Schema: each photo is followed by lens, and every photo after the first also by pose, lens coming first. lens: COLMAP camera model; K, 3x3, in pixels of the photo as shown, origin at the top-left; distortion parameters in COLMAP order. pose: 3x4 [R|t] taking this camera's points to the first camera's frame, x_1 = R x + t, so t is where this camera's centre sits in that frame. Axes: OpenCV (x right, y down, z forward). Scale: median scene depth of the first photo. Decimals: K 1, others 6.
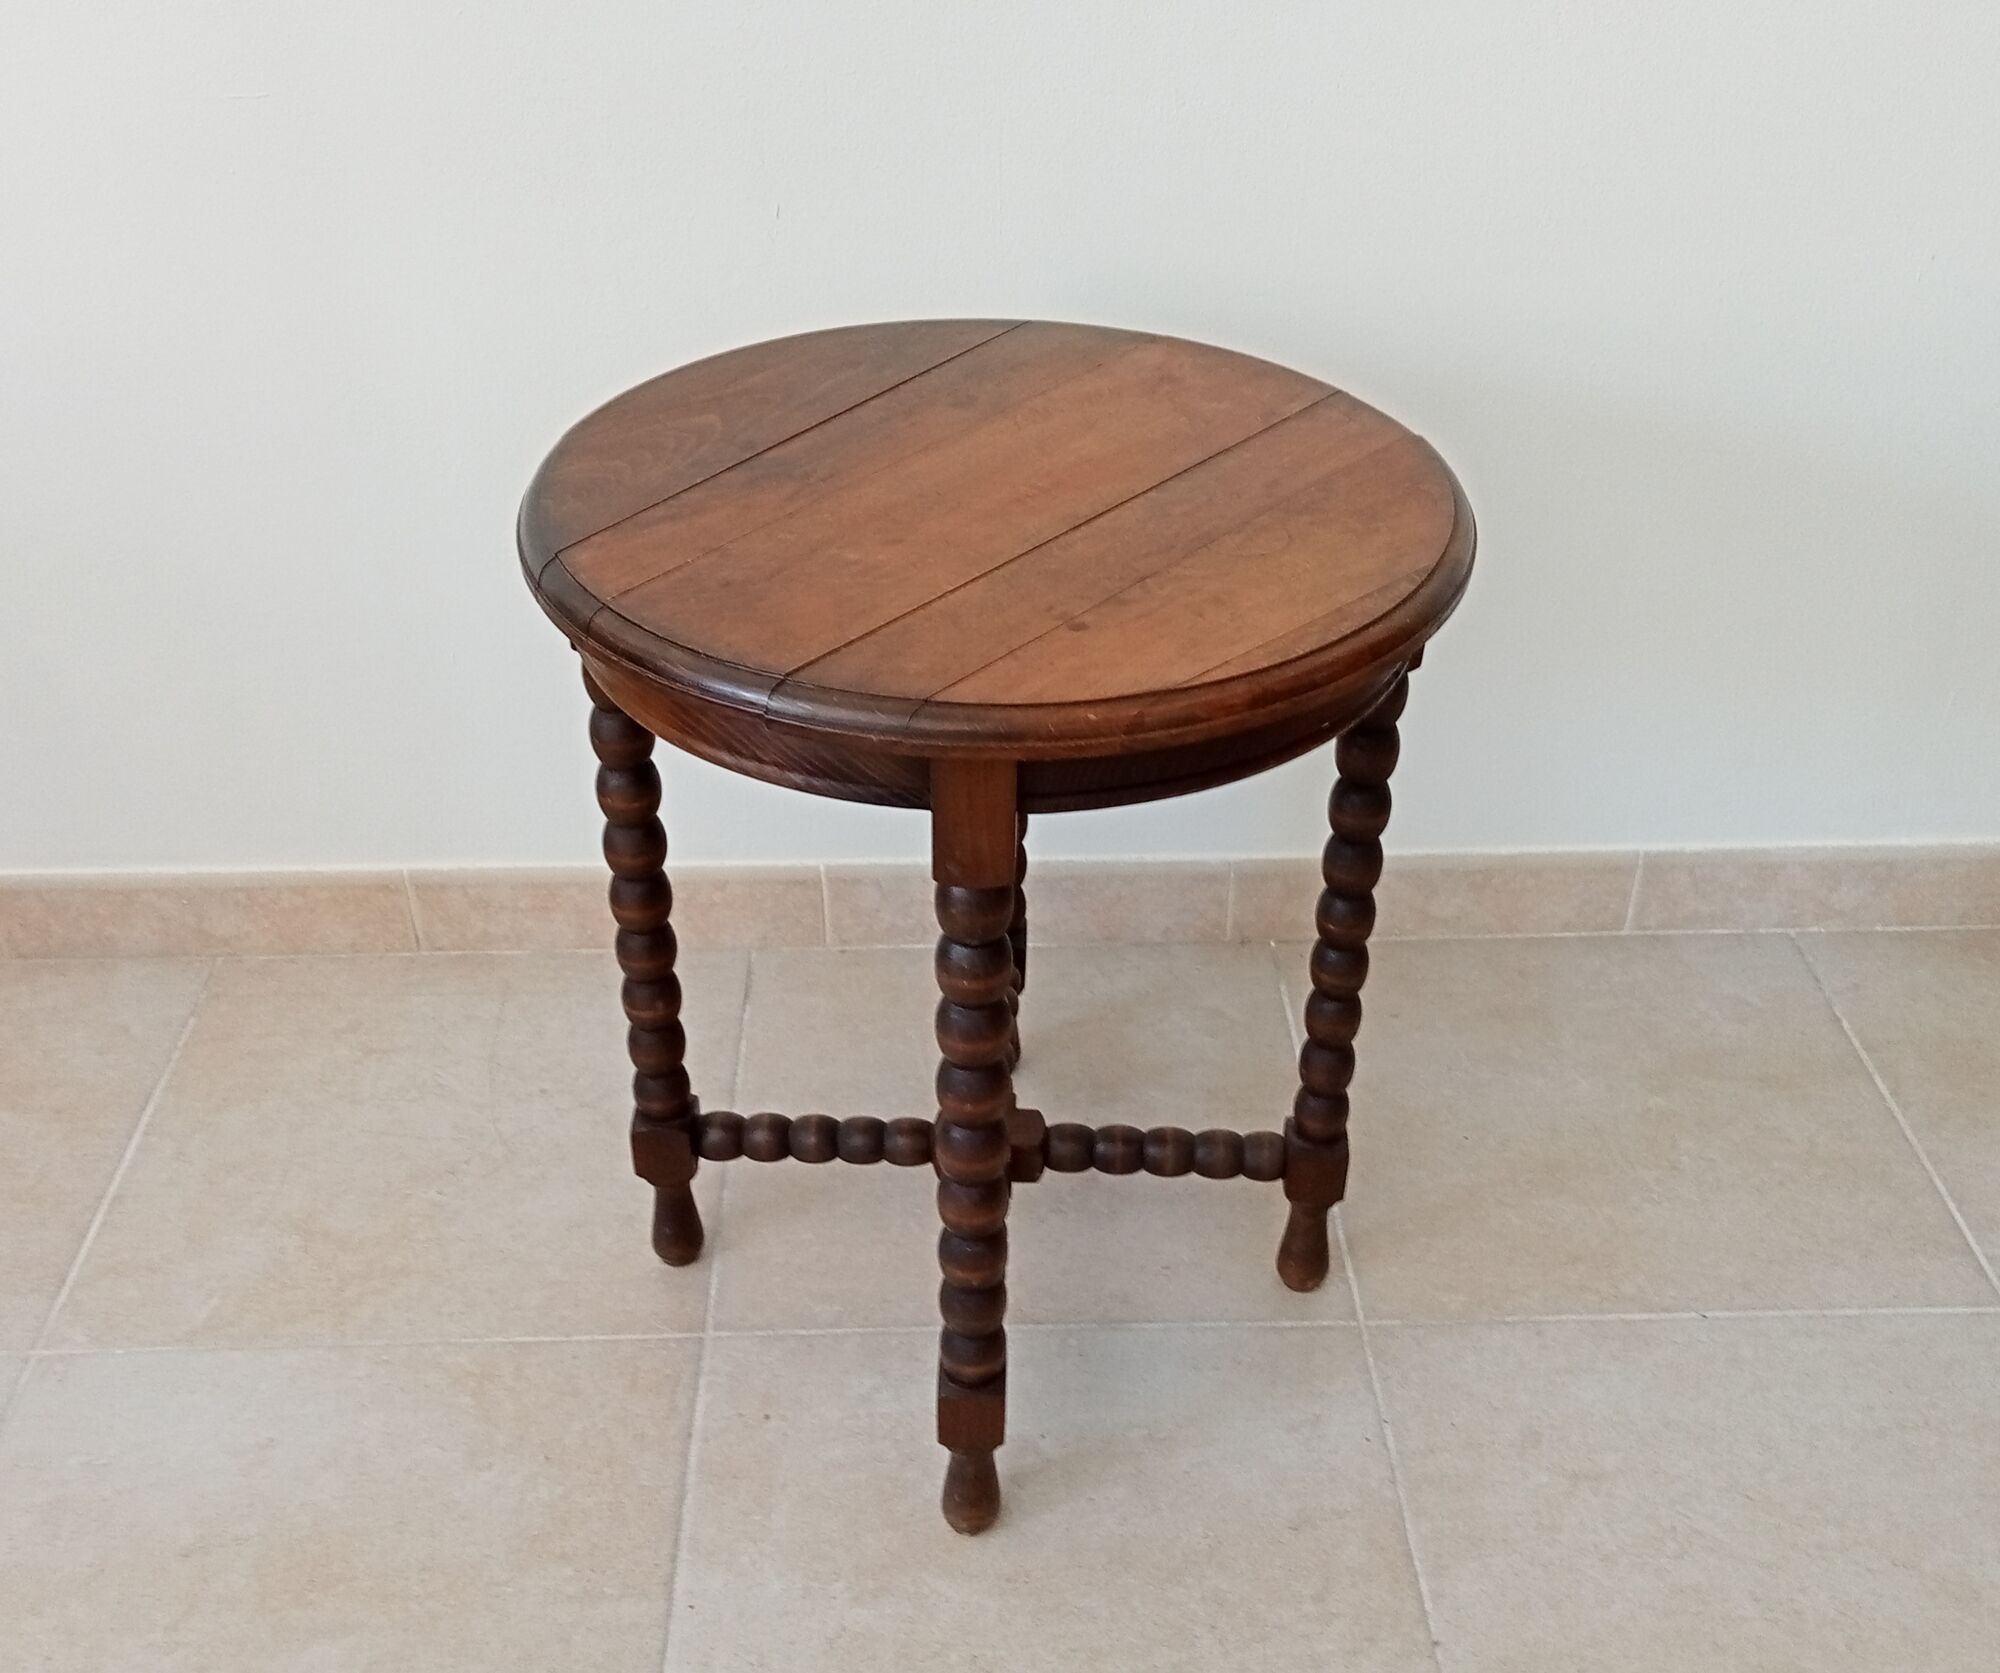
lens RADIAL K [[1987.8, 0, 1034.6], [0, 1987.8, 893.1], [0, 0, 1]] dist [0.027839, 0.000000]
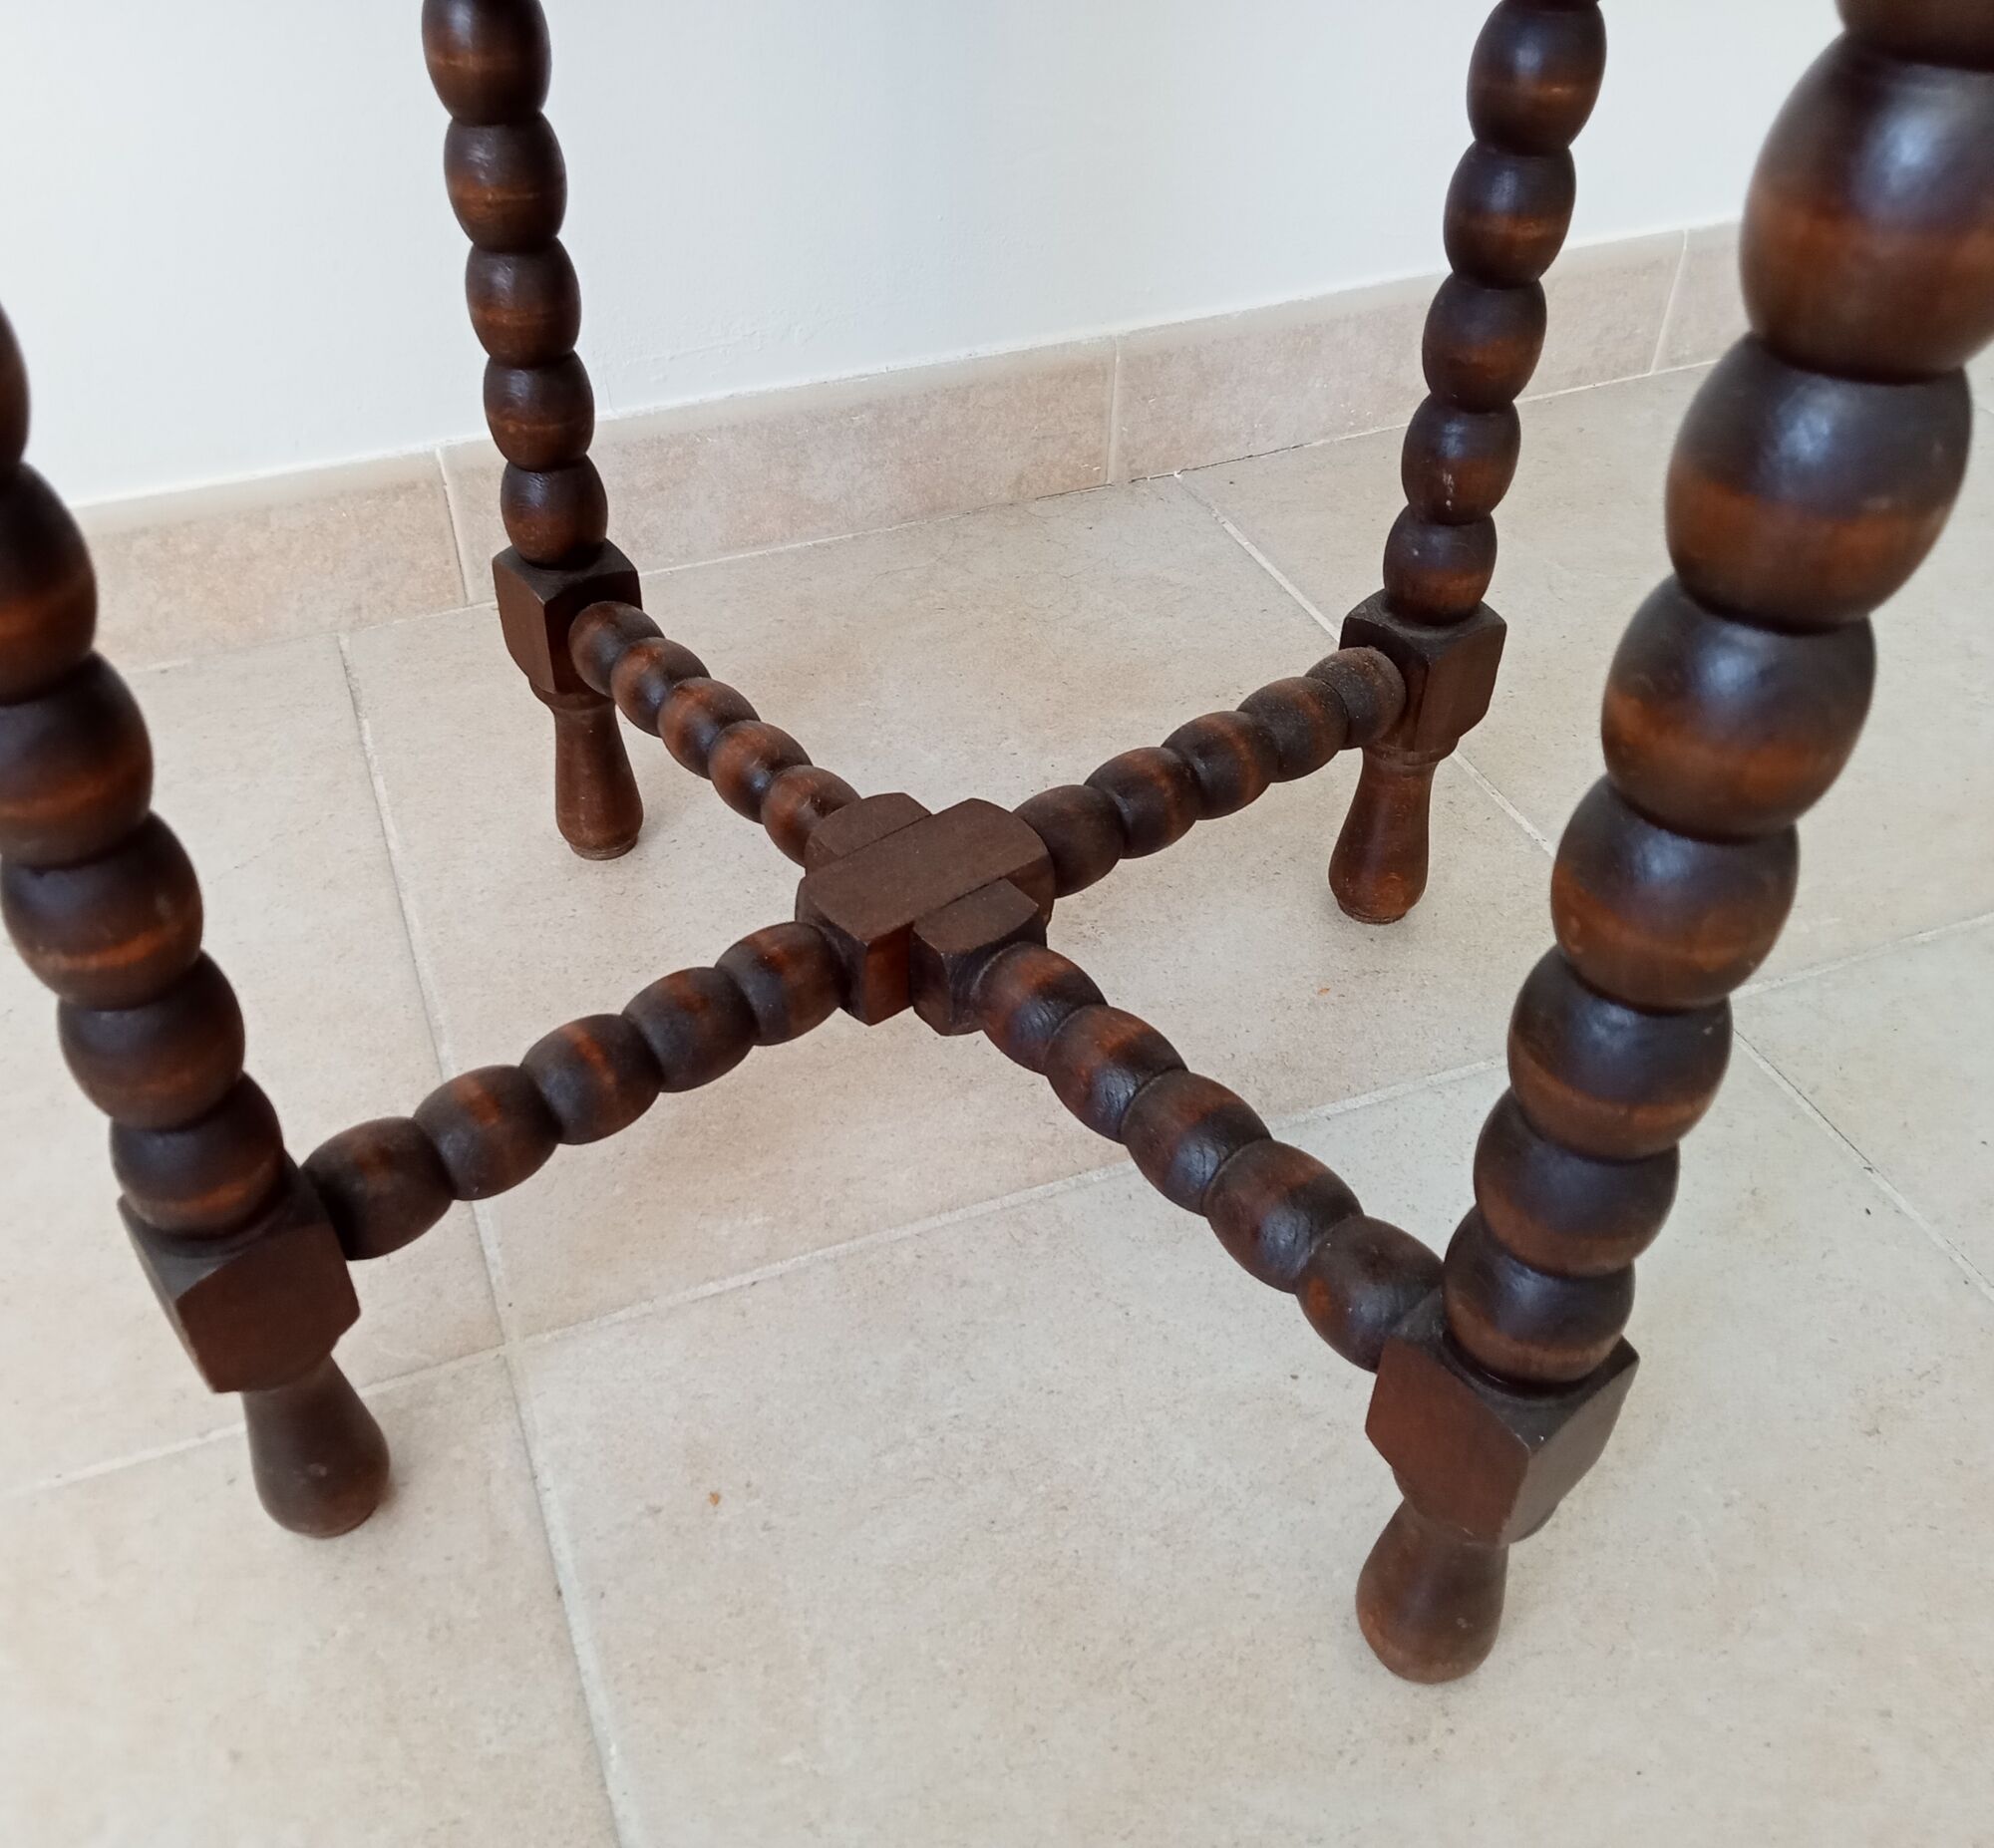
lens RADIAL K [[1834.9, 0, 898.7], [0, 1834.9, 903.2], [0, 0, 1]] dist [0.027815, 0.000000]
pose [[0.955877, -0.215736, 0.199390, -0.137694], [0.192265, 0.972611, 0.130626, 0.080731], [-0.222110, -0.086526, 0.971175, 0.557764]]
